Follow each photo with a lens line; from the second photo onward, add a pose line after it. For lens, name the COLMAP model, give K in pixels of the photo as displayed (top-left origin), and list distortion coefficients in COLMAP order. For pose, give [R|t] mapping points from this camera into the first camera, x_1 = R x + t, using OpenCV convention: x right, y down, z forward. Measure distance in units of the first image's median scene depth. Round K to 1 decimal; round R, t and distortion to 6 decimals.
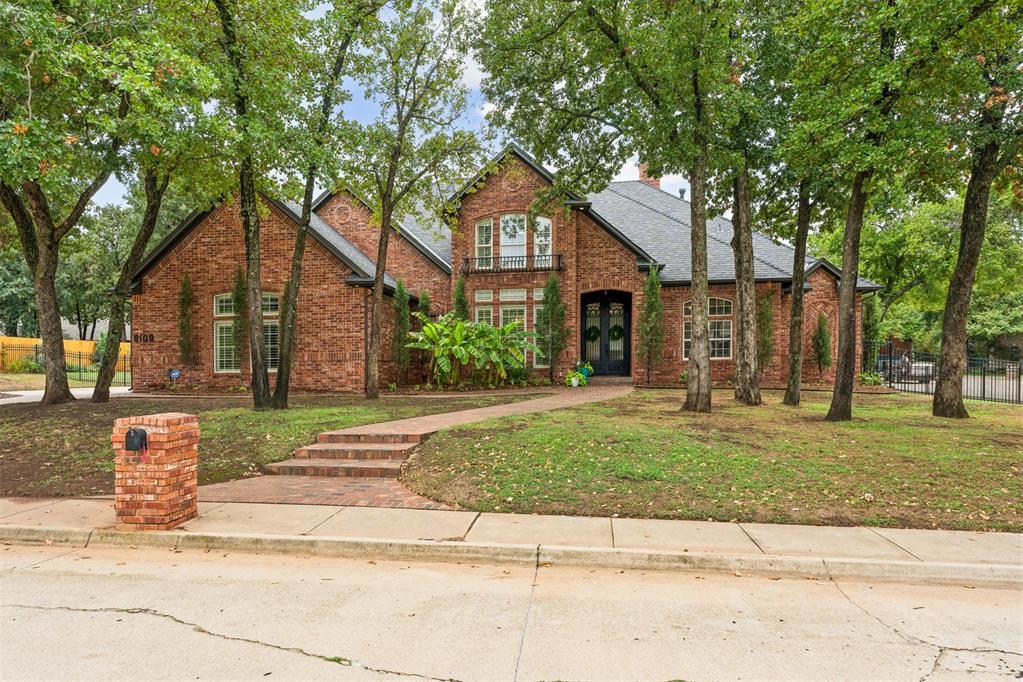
lens RADIAL K [[626.5, 0, 510.0], [0, 626.5, 362.1], [0, 0, 1]] dist [0.002056, 0.000257]
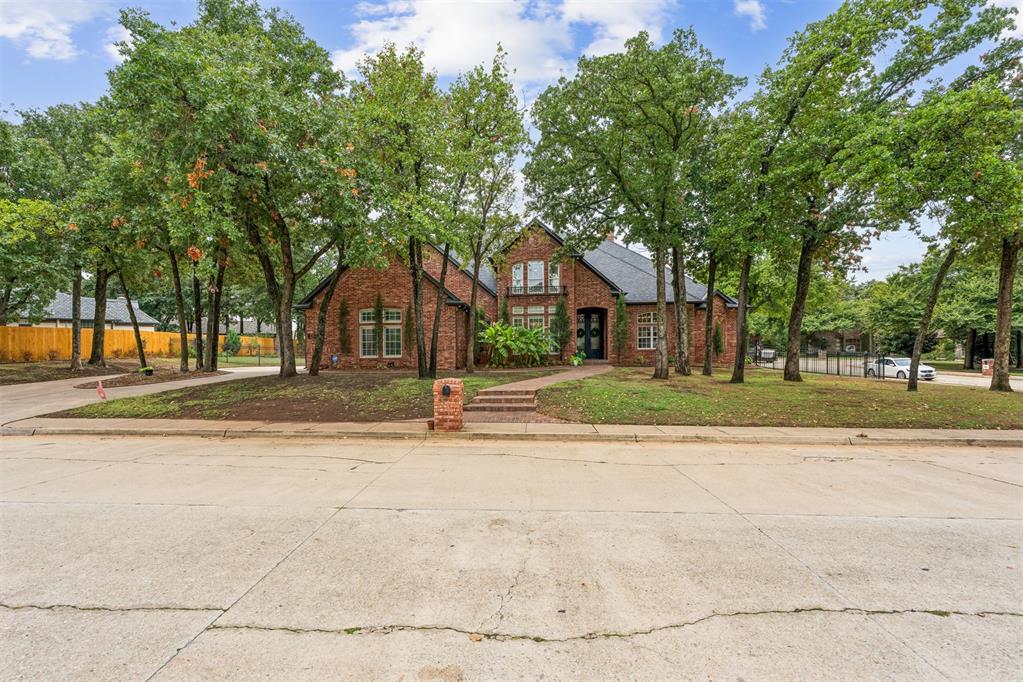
lens RADIAL K [[459.1, 0, 508.7], [0, 459.1, 338.7], [0, 0, 1]] dist [-0.001113, 0.000247]
pose [[0.997032, 0.001033, 0.076983, -0.172523], [0.000517, 0.999797, -0.020121, -0.007700], [-0.076989, 0.020102, 0.996829, -0.208079]]
